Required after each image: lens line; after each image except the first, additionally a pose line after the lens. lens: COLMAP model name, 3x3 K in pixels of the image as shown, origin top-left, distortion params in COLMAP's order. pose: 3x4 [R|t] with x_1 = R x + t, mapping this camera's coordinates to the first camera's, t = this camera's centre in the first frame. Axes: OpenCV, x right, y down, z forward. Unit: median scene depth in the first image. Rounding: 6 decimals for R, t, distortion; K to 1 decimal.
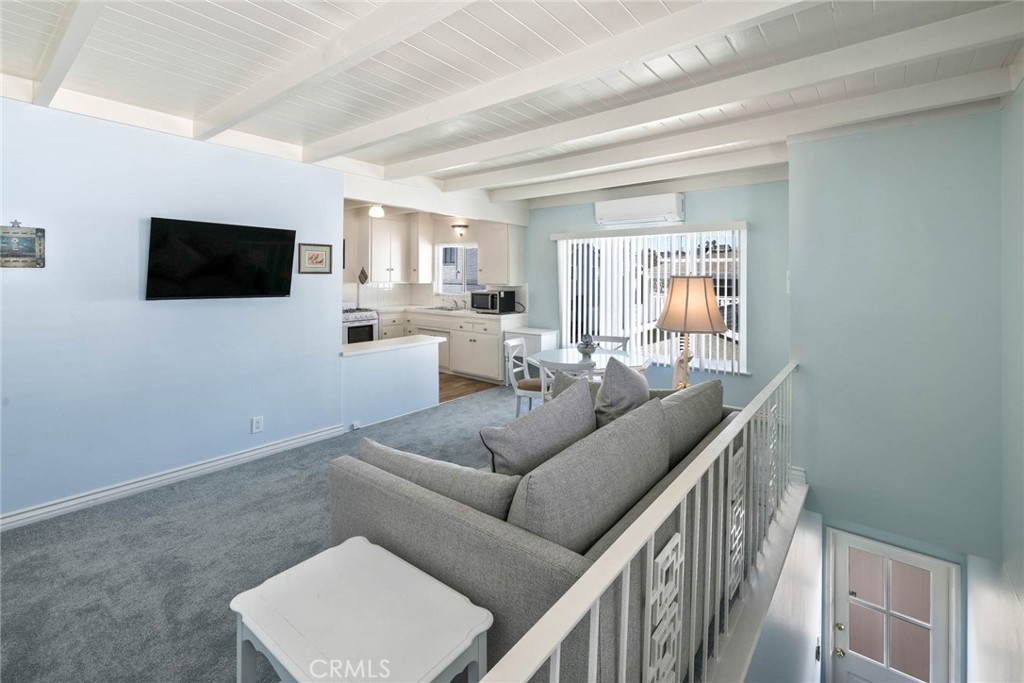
lens RADIAL K [[438.1, 0, 508.7], [0, 438.1, 283.8], [0, 0, 1]] dist [-0.005141, -0.000098]
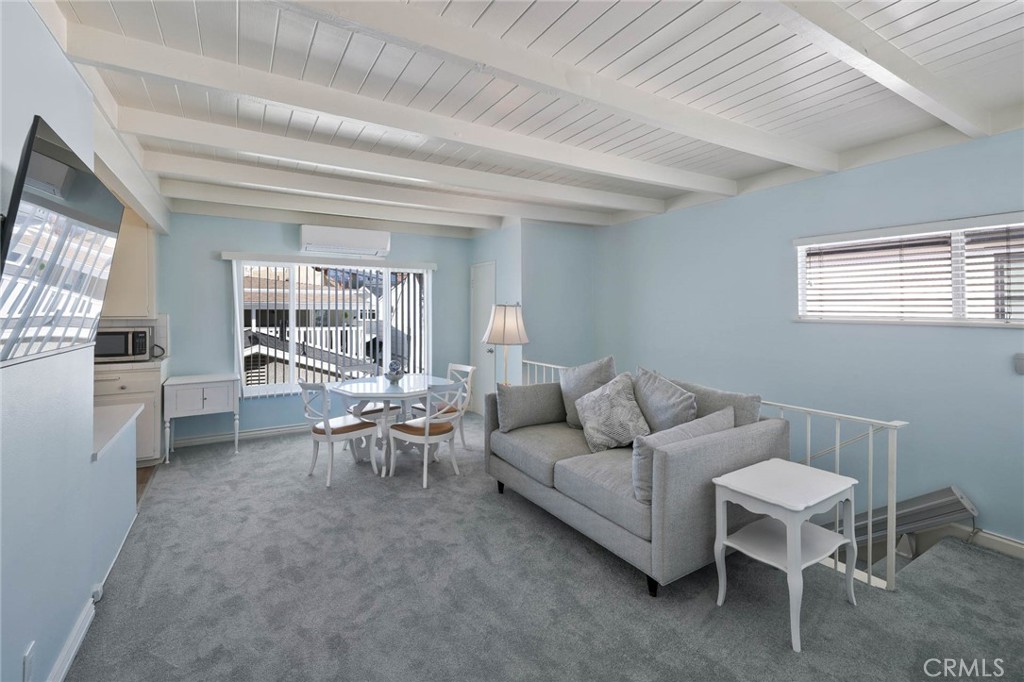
lens RADIAL K [[438.1, 0, 498.5], [0, 438.1, 314.9], [0, 0, 1]] dist [-0.005141, -0.000098]
pose [[0.368832, -0.015142, 0.929373, -0.628142], [0.012867, 0.999855, 0.011183, -0.003642], [-0.929407, 0.007833, 0.368973, 0.354791]]
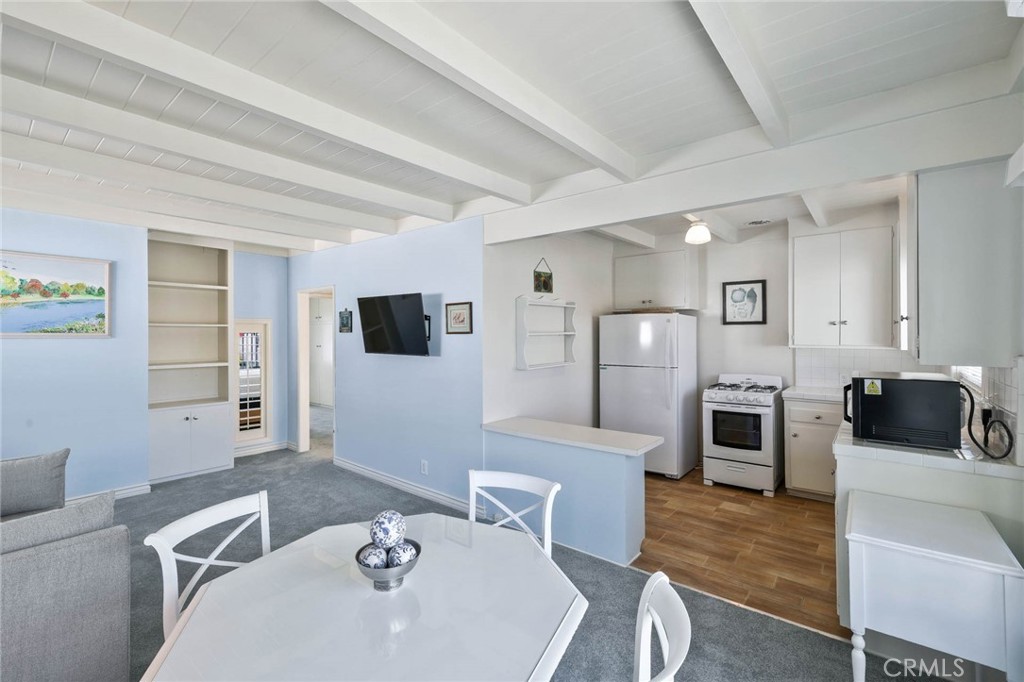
lens RADIAL K [[438.1, 0, 514.4], [0, 438.1, 335.4], [0, 0, 1]] dist [-0.005141, -0.000098]
pose [[-0.002172, -0.004561, -0.999987, 0.430527], [-0.012421, 0.999913, -0.004533, -0.014108], [0.999921, 0.012411, -0.002228, 0.943256]]
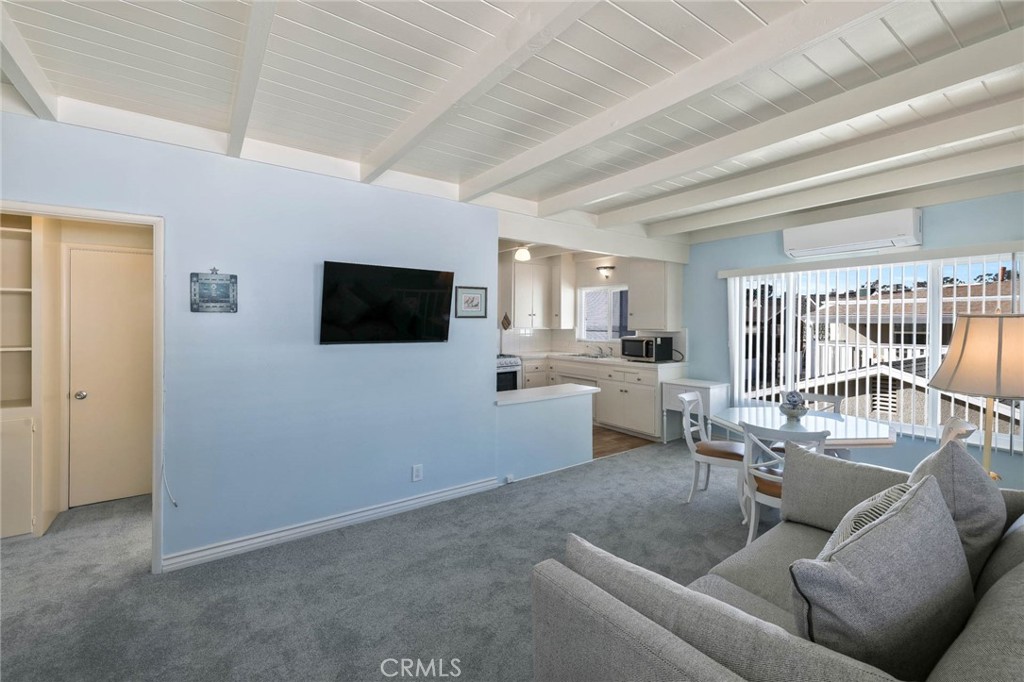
lens RADIAL K [[438.1, 0, 521.8], [0, 438.1, 331.1], [0, 0, 1]] dist [-0.005141, -0.000098]
pose [[0.965766, -0.000701, -0.259416, -0.074479], [0.001197, 0.999998, 0.001755, 0.003483], [0.259414, -0.002006, 0.965764, 0.091564]]
